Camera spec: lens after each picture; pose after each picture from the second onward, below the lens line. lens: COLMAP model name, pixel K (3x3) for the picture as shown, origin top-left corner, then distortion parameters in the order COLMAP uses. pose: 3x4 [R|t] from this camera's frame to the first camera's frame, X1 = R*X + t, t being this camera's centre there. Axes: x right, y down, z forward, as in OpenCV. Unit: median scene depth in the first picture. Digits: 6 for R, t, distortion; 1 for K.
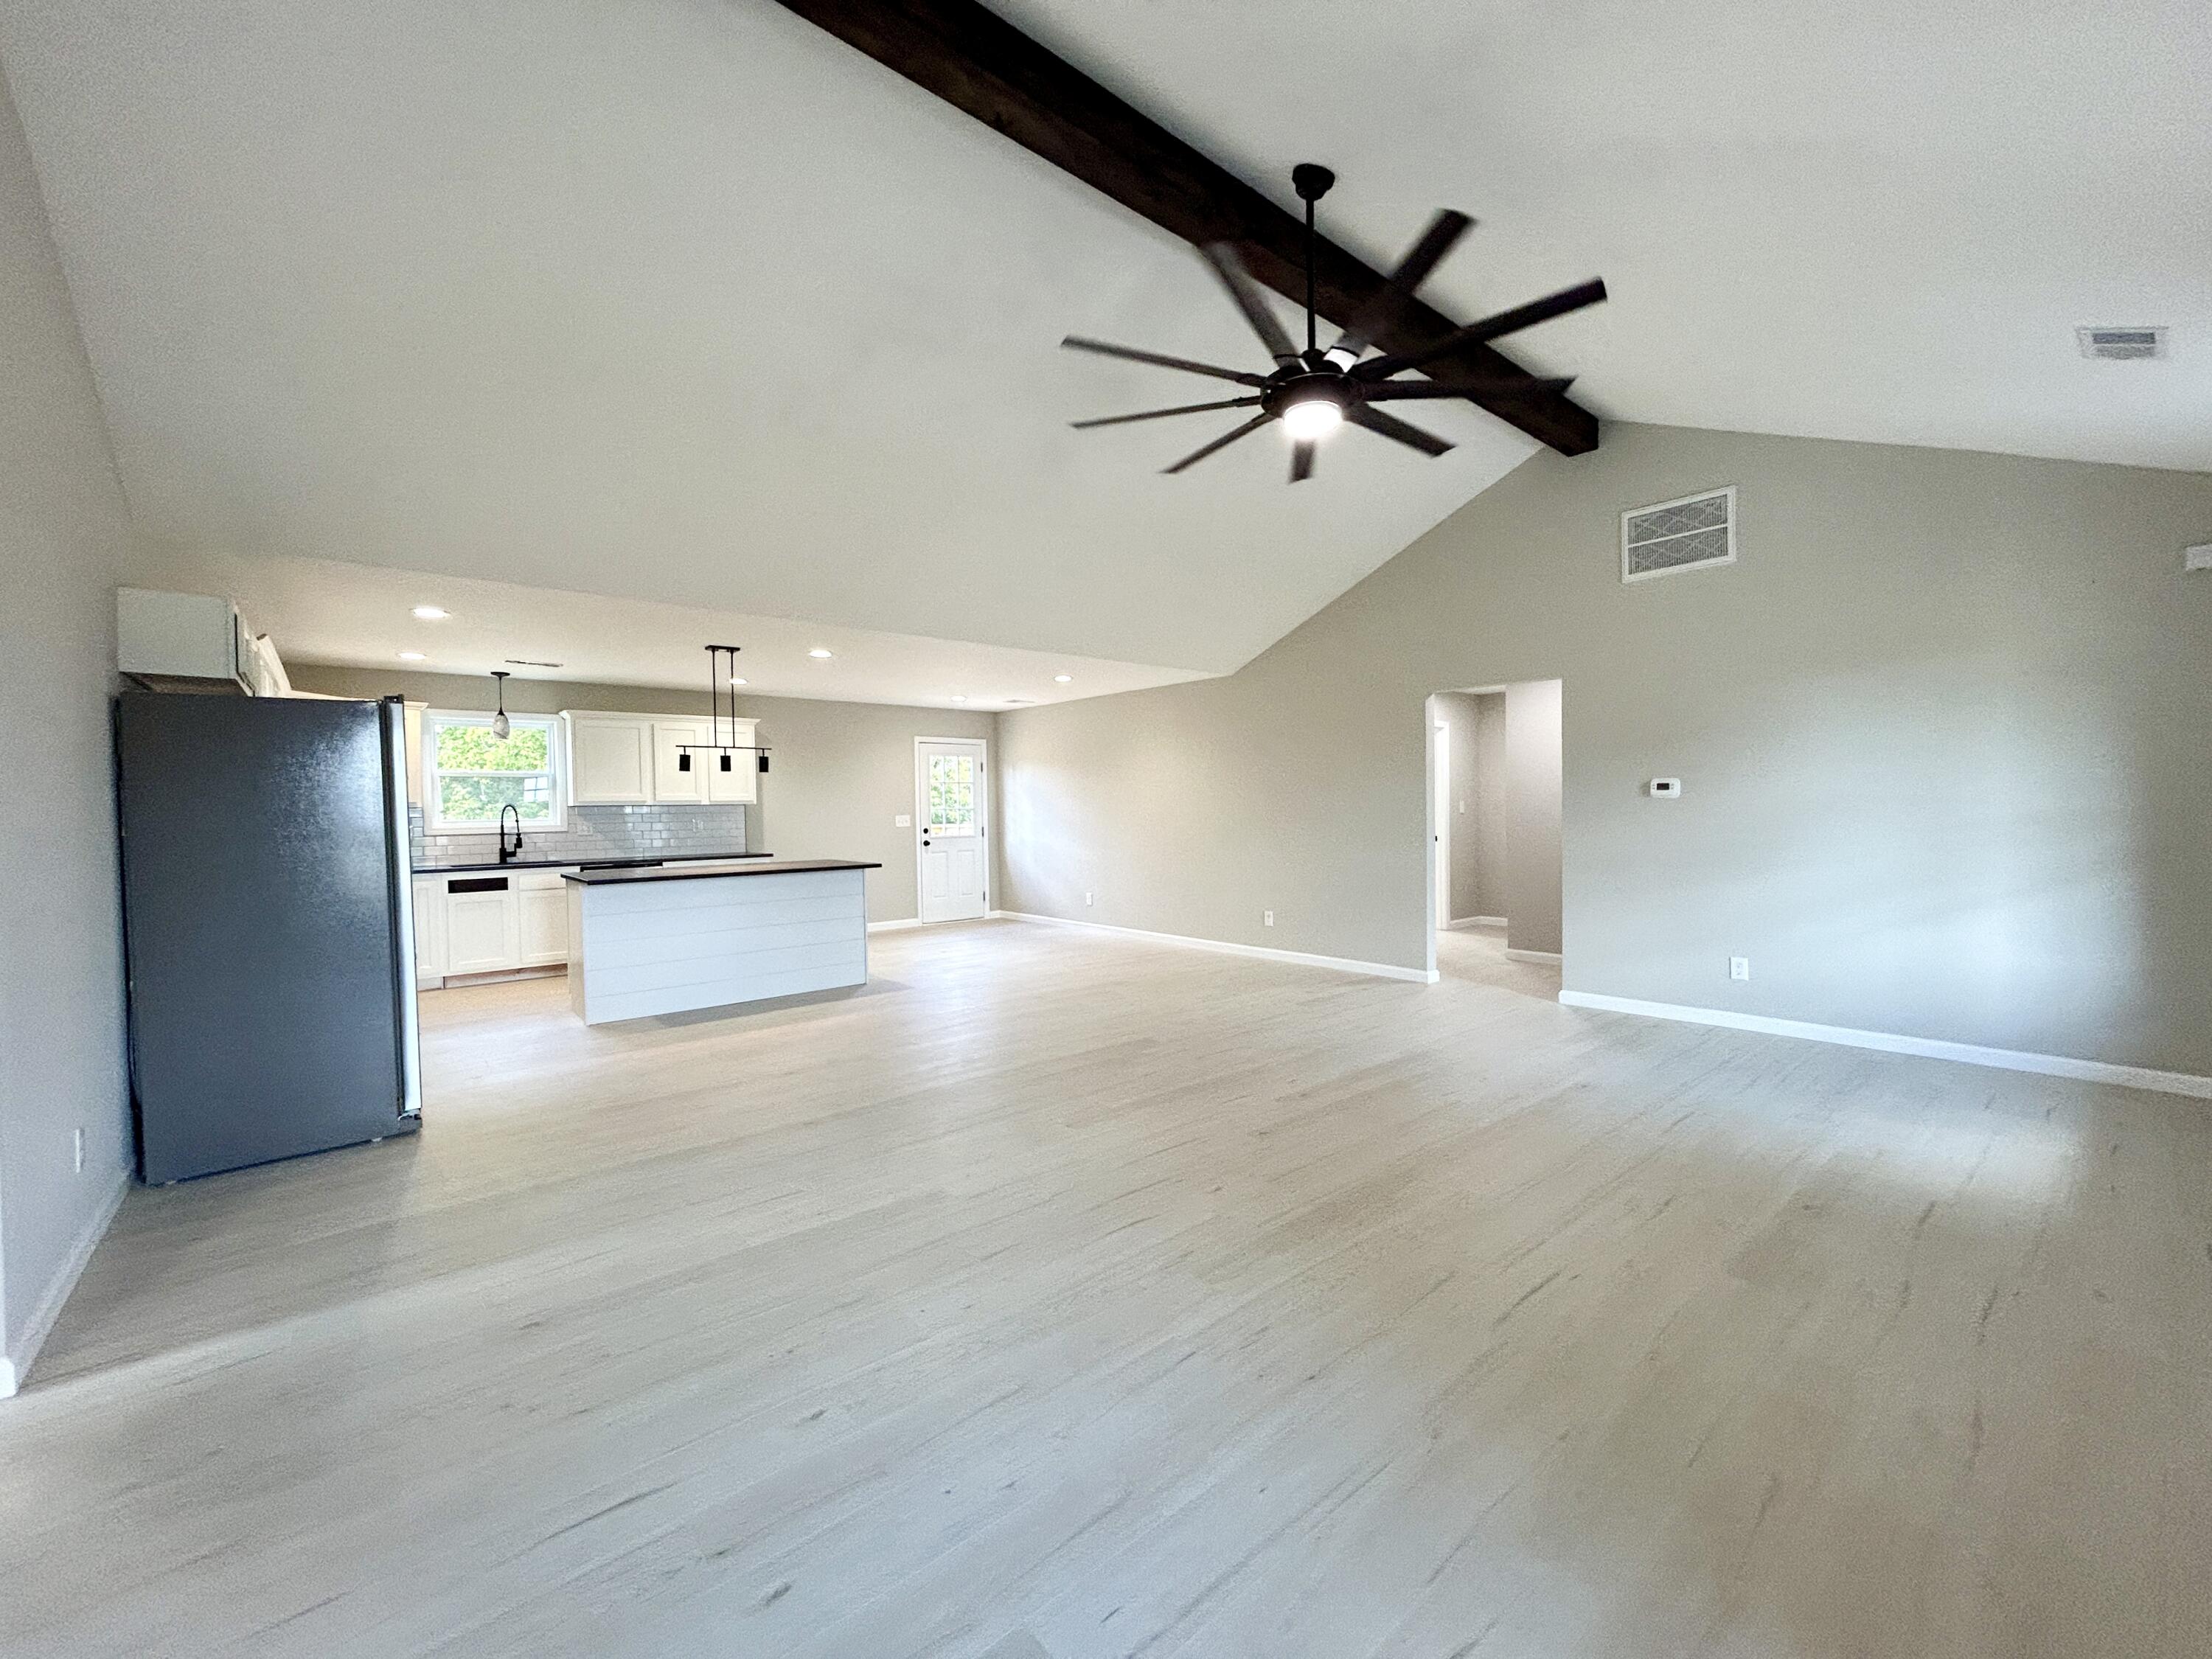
lens RADIAL K [[891.5, 0, 1096.8], [0, 891.5, 826.9], [0, 0, 1]] dist [-0.002584, 0.000615]
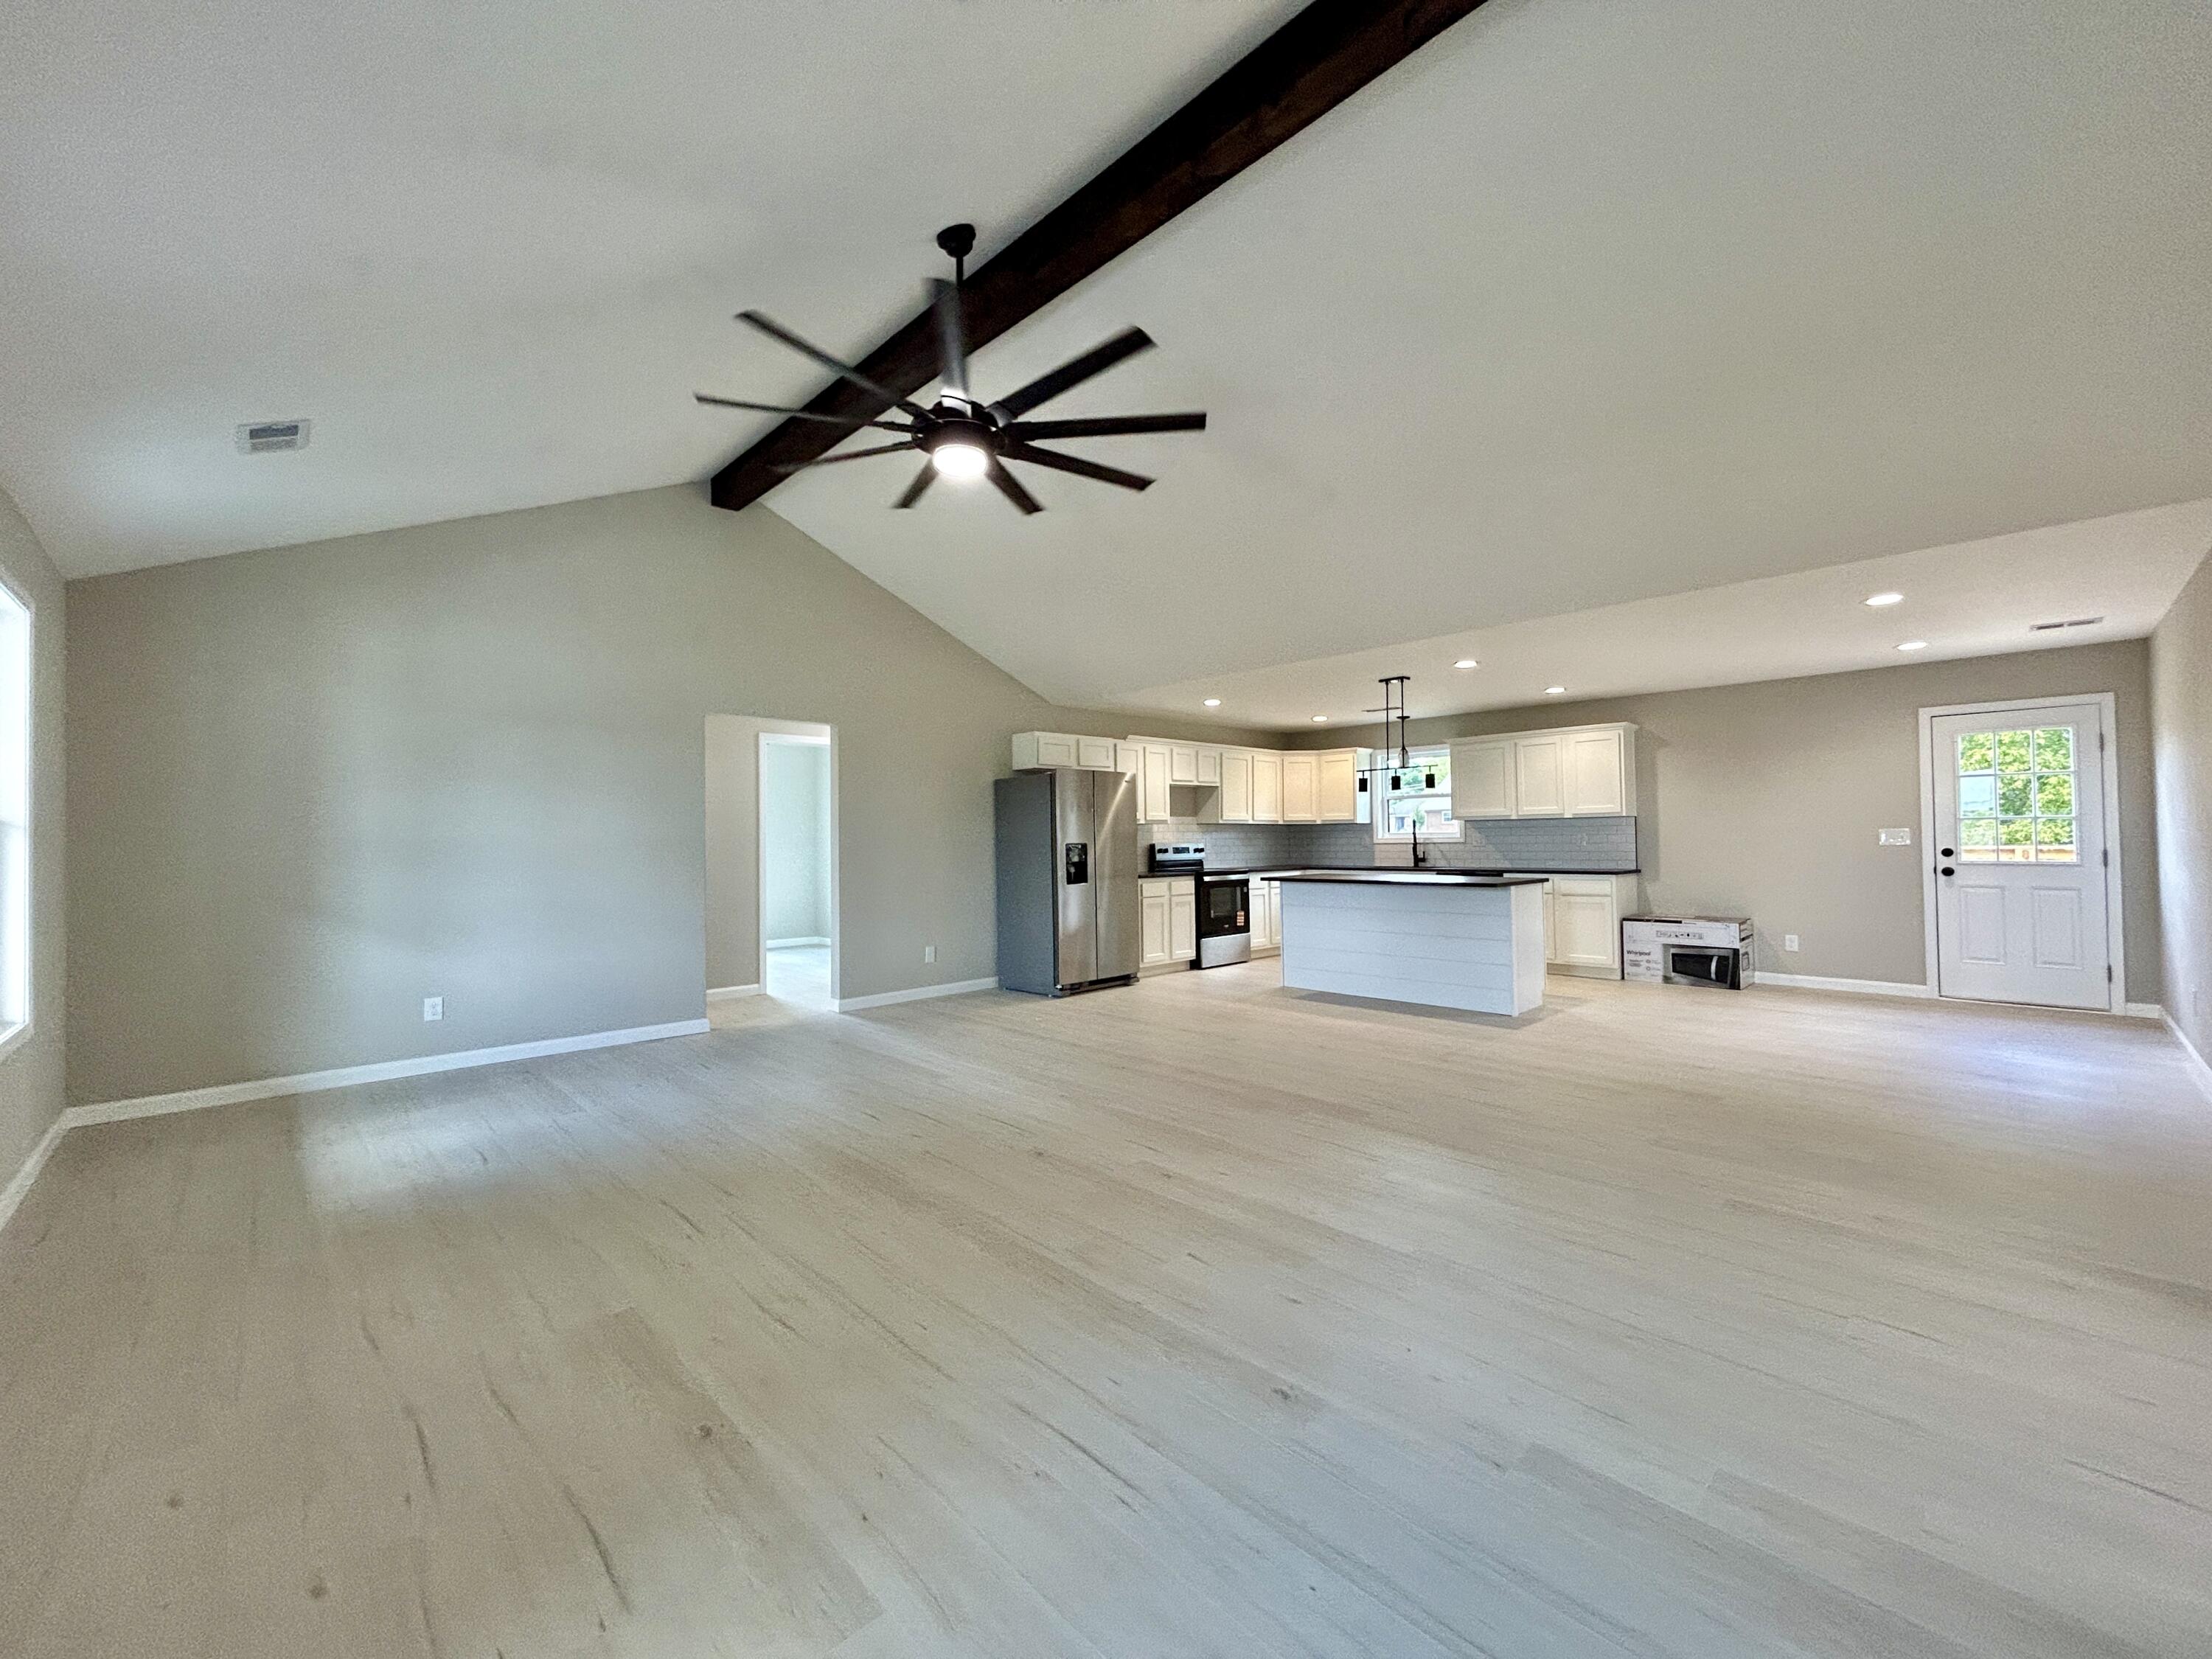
lens RADIAL K [[891.0, 0, 1094.8], [0, 891.0, 823.8], [0, 0, 1]] dist [0.001343, 0.000424]
pose [[0.061227, -0.003524, -0.998118, 0.577606], [-0.009631, 0.999945, -0.004122, -0.010526], [0.998077, 0.009865, 0.061190, 0.484320]]
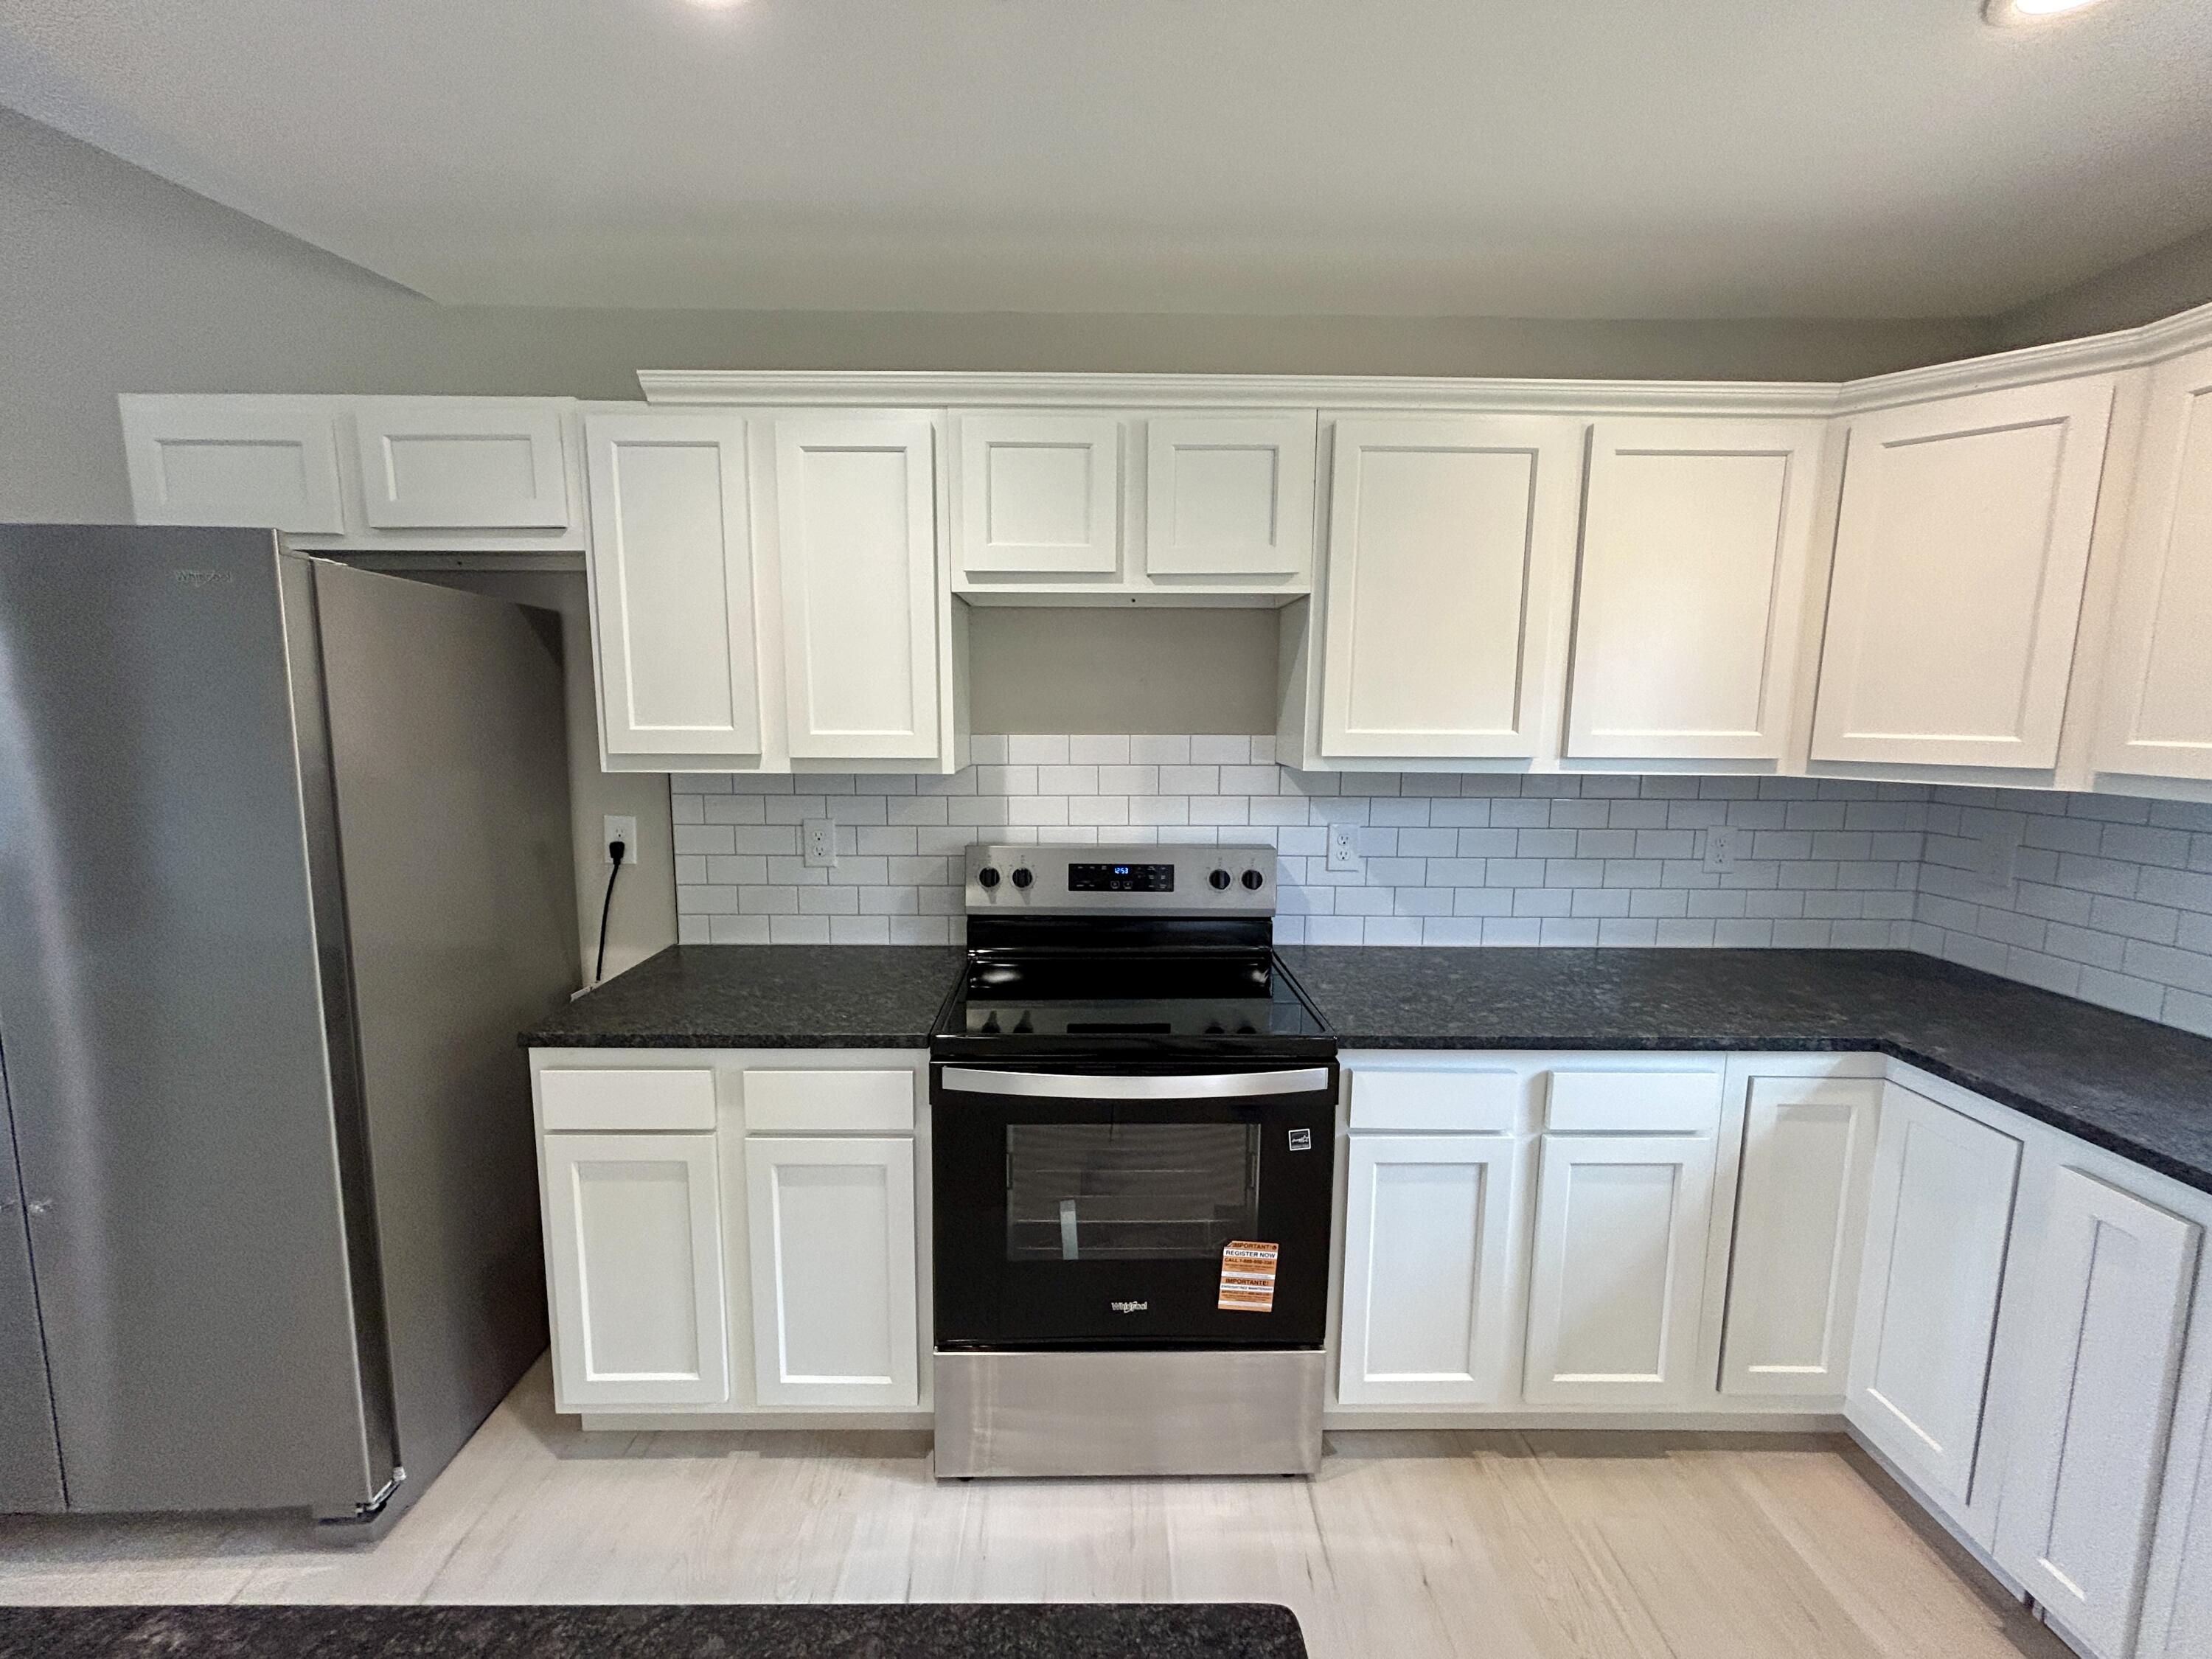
lens RADIAL K [[892.9, 0, 1100.7], [0, 892.9, 821.0], [0, 0, 1]] dist [0.001138, 0.000711]
pose [[-0.635695, 0.110712, -0.763959, -0.432464], [-0.012639, 0.988036, 0.153702, -0.044925], [0.771836, 0.107363, -0.626691, 0.865105]]
